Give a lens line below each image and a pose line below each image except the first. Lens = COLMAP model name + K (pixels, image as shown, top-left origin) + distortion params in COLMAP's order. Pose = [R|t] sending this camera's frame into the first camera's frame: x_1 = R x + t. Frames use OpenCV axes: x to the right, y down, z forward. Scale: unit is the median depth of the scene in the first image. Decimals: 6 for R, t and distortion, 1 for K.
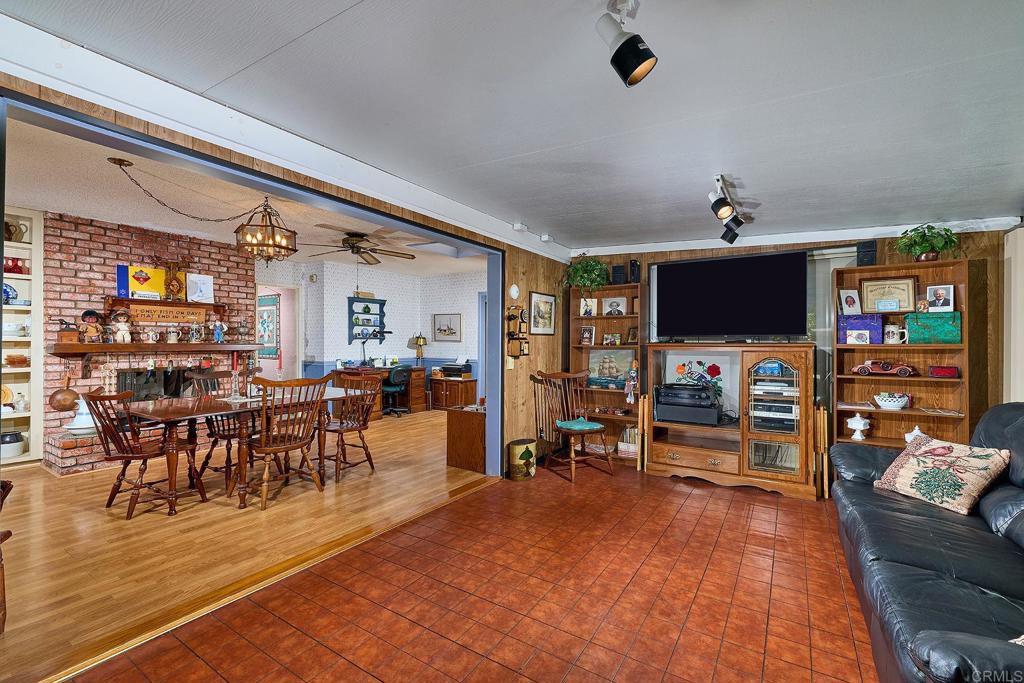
lens RADIAL K [[446.9, 0, 510.2], [0, 446.9, 338.9], [0, 0, 1]] dist [0.000273, -0.000165]
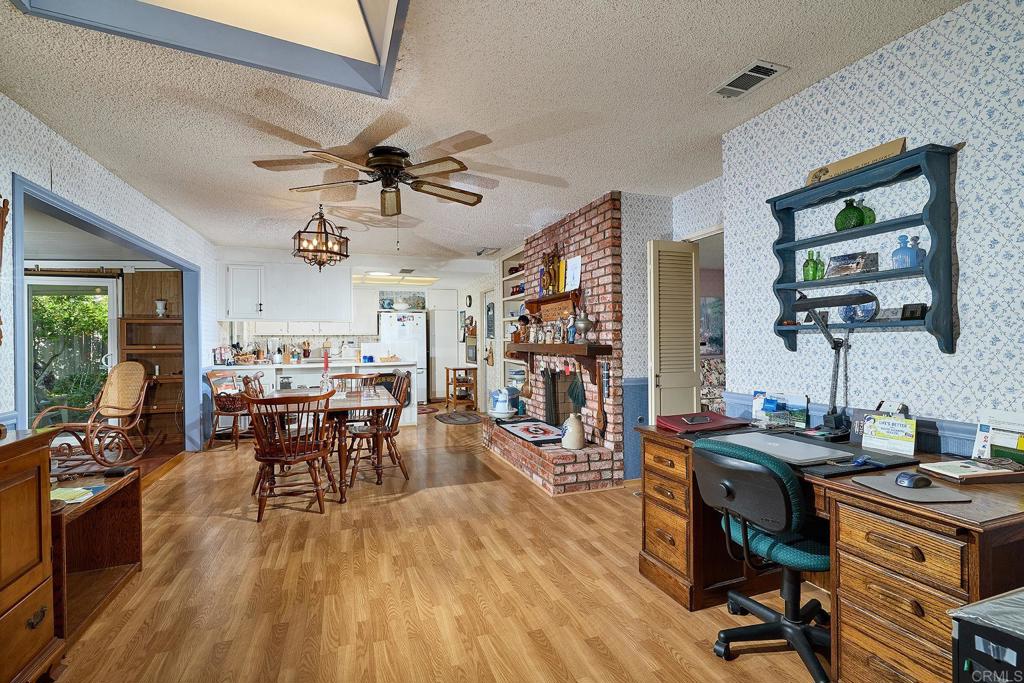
lens RADIAL K [[461.3, 0, 510.1], [0, 461.3, 343.2], [0, 0, 1]] dist [0.000029, -0.000045]
pose [[-0.610877, 0.003767, -0.791717, 0.017719], [0.007379, 0.999972, -0.000936, 0.006301], [0.791691, -0.006414, -0.610888, 1.017378]]
